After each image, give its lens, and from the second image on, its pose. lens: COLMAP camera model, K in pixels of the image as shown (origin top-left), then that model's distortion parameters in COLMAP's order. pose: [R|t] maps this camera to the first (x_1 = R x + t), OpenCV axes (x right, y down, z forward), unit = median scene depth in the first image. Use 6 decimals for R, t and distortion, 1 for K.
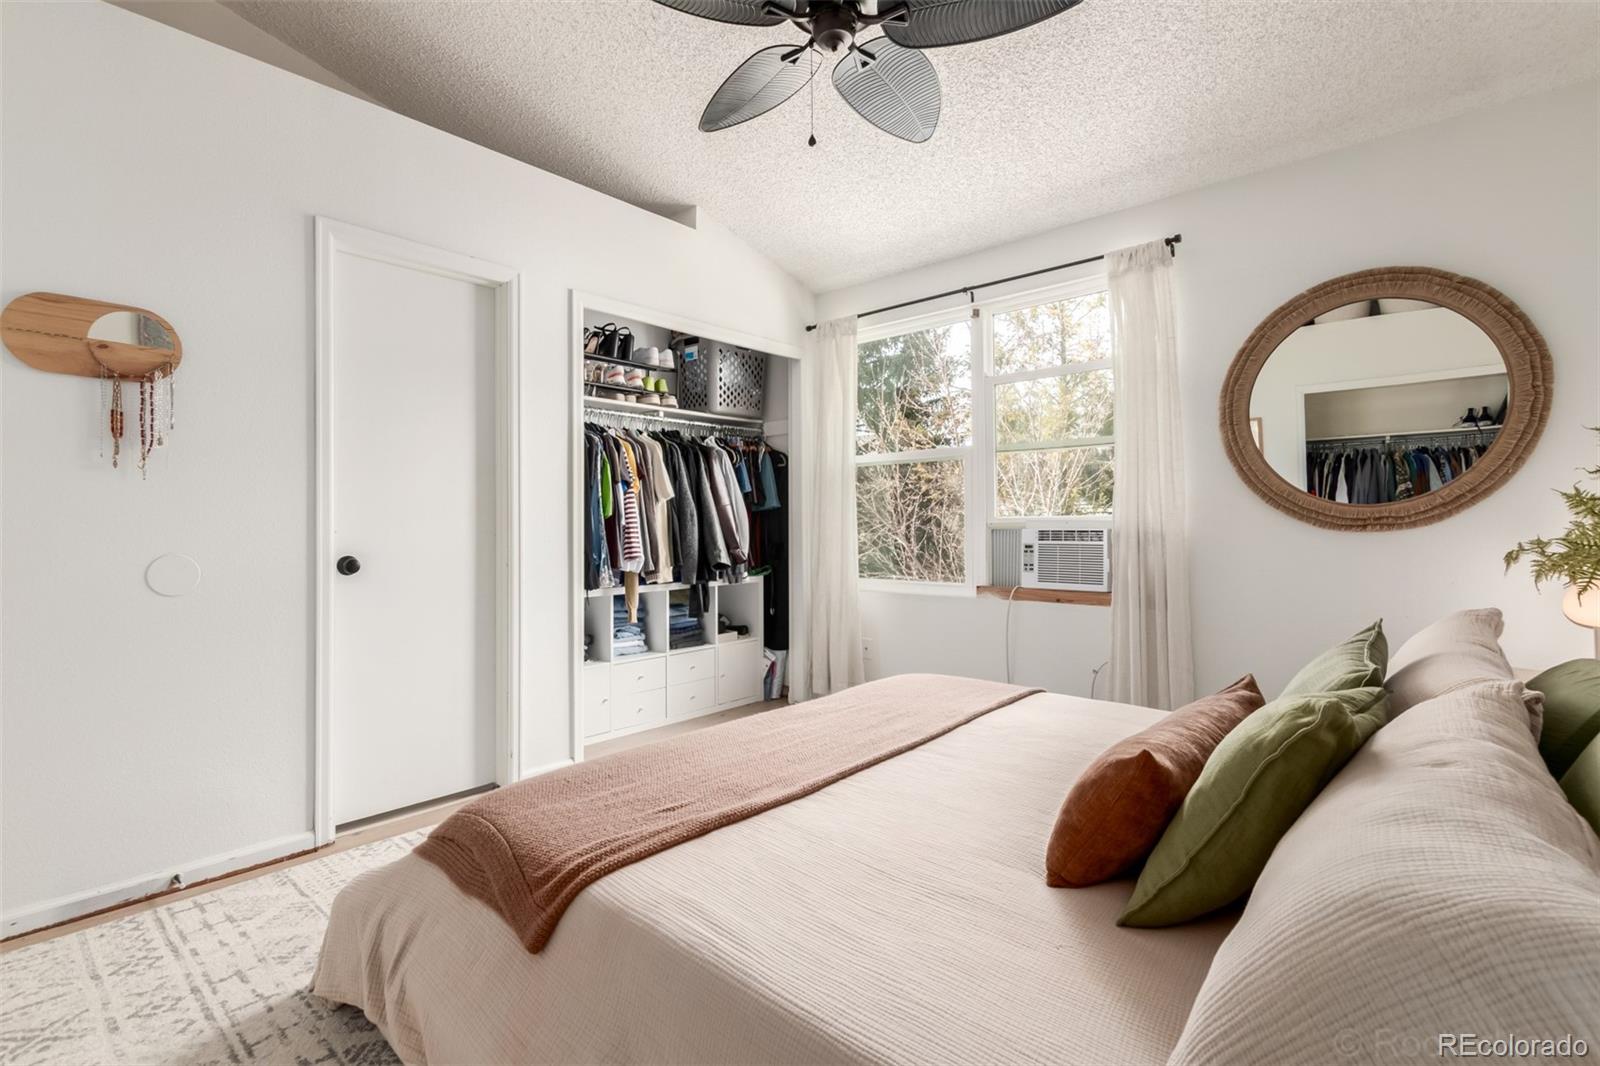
lens RADIAL K [[785.0, 0, 799.6], [0, 785.0, 513.3], [0, 0, 1]] dist [-0.000354, -0.000014]
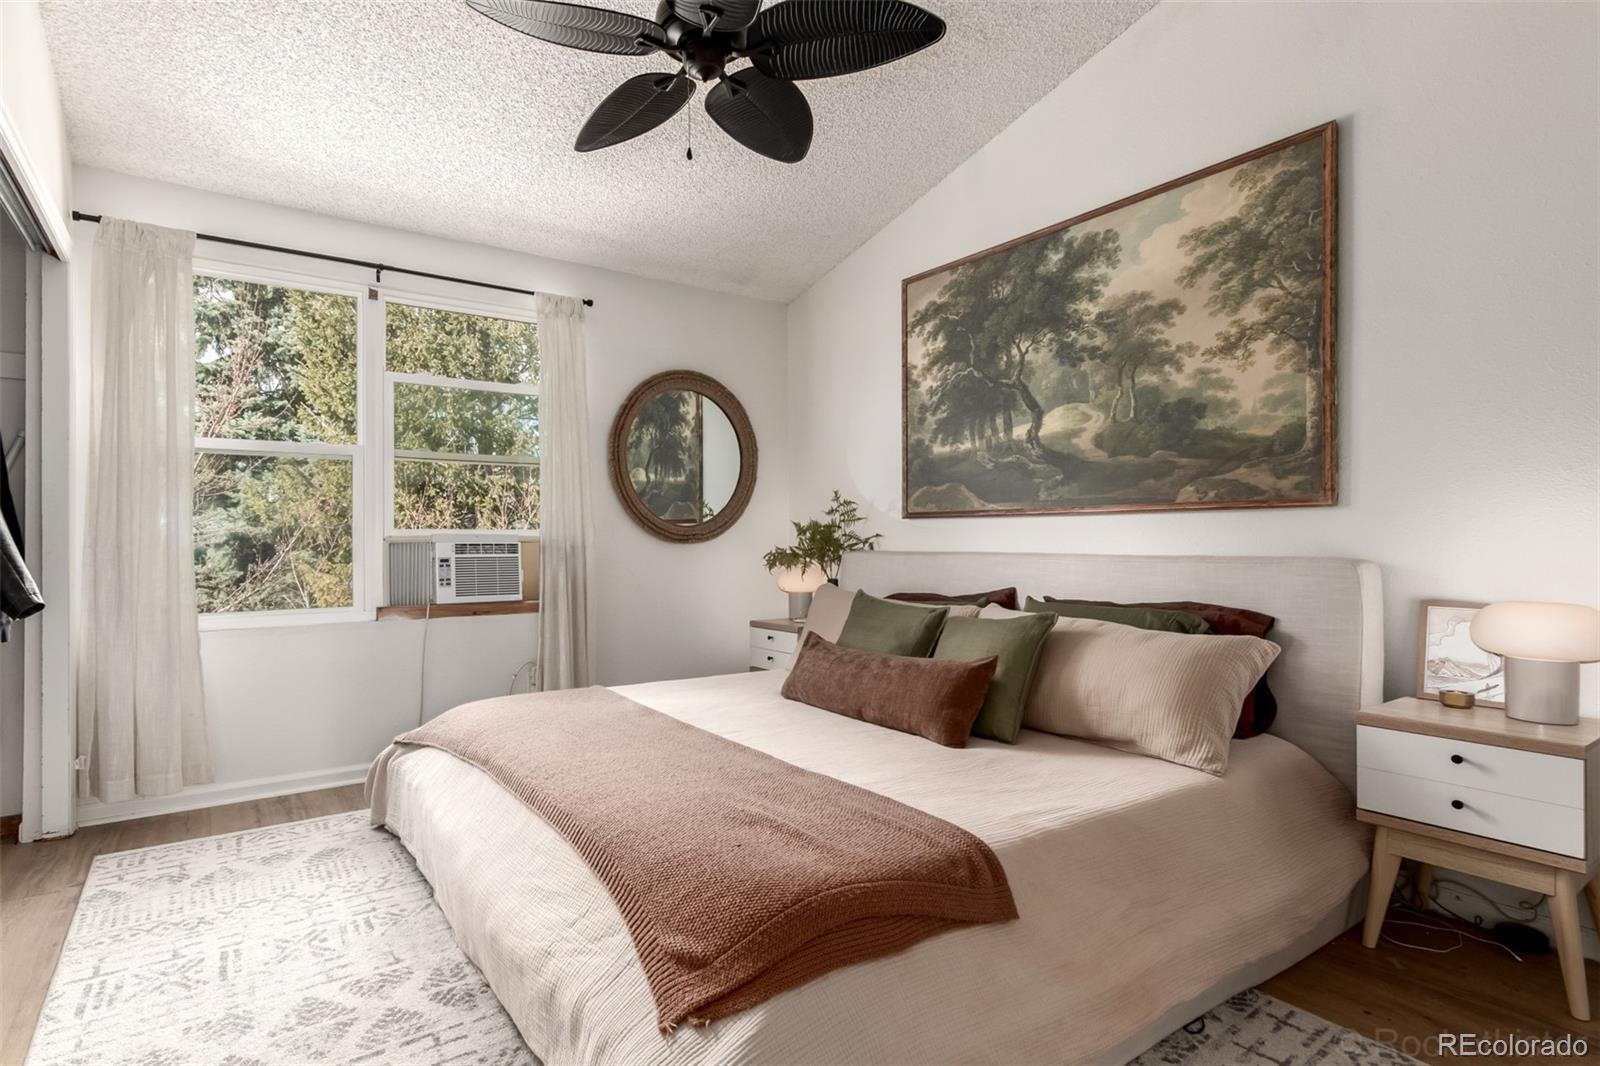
lens RADIAL K [[755.9, 0, 800.0], [0, 755.9, 533.0], [0, 0, 1]] dist [-0.000524, -0.000090]
pose [[0.211004, 0.010184, 0.977432, -0.527836], [-0.017279, 0.999828, -0.006687, 0.007287], [-0.977332, -0.015479, 0.211144, 0.384006]]
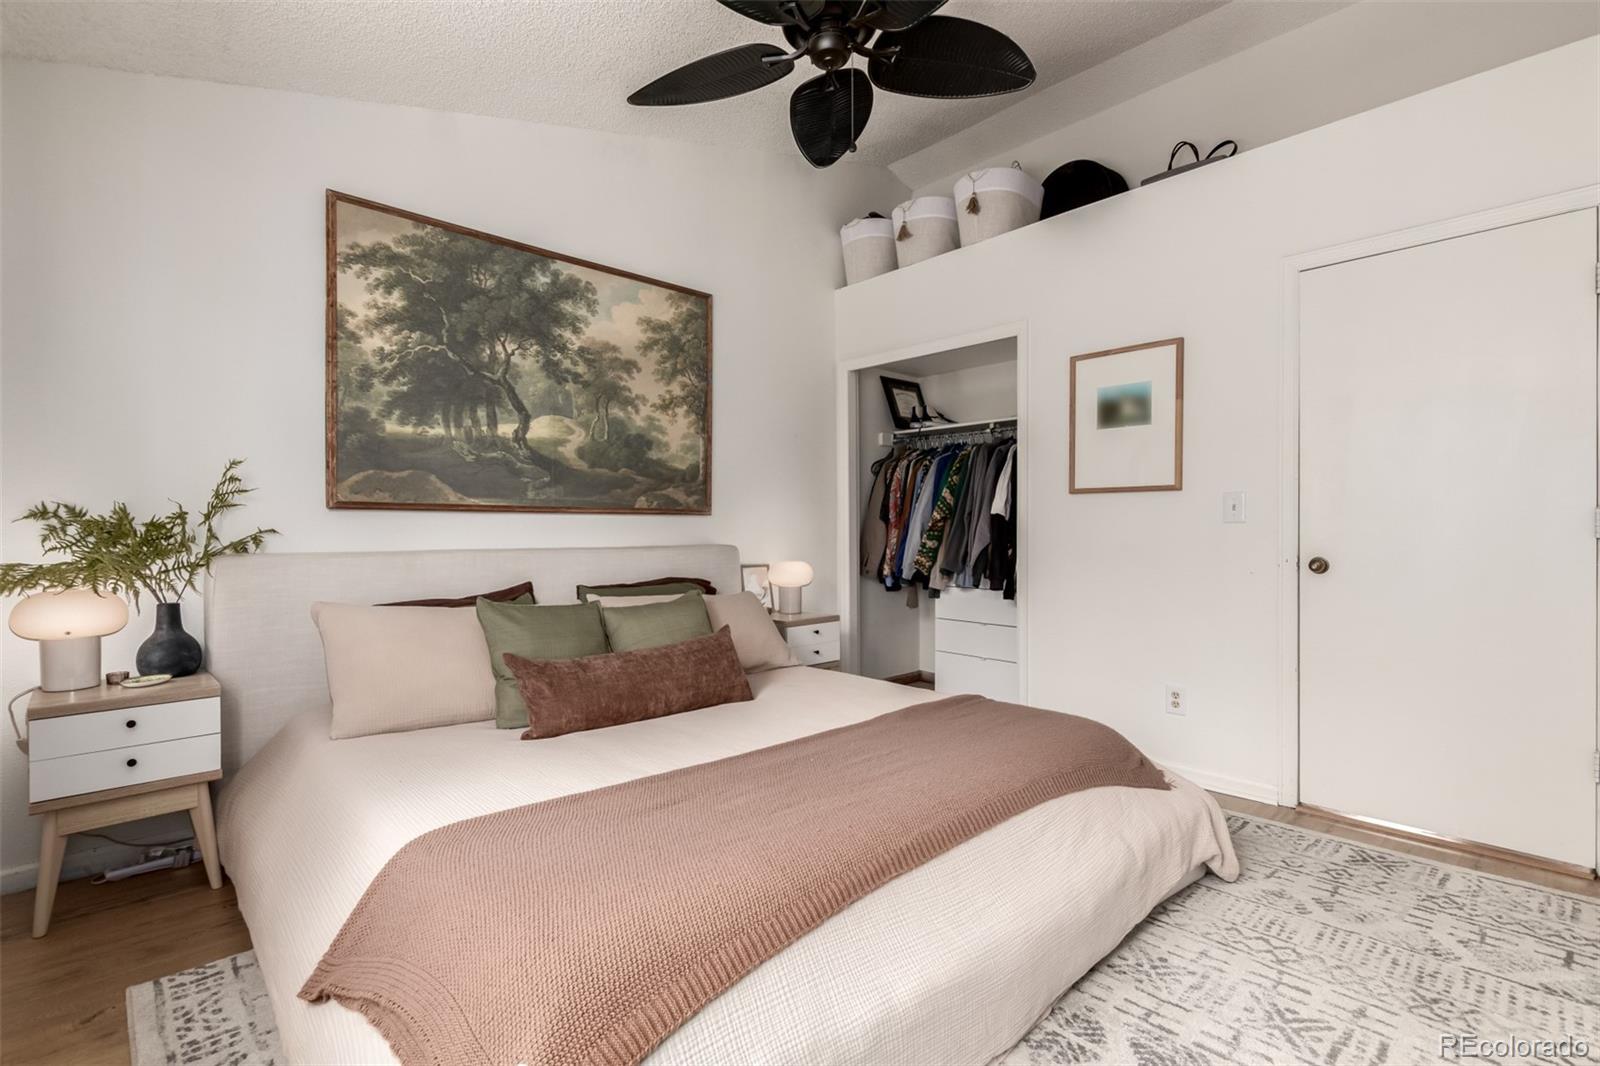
lens RADIAL K [[755.9, 0, 800.0], [0, 755.9, 533.0], [0, 0, 1]] dist [-0.000524, -0.000090]
pose [[-0.995322, 0.010407, 0.096049, -0.001859], [0.008640, 0.999786, -0.018793, 0.022691], [-0.096224, -0.017876, -0.995199, 1.250205]]
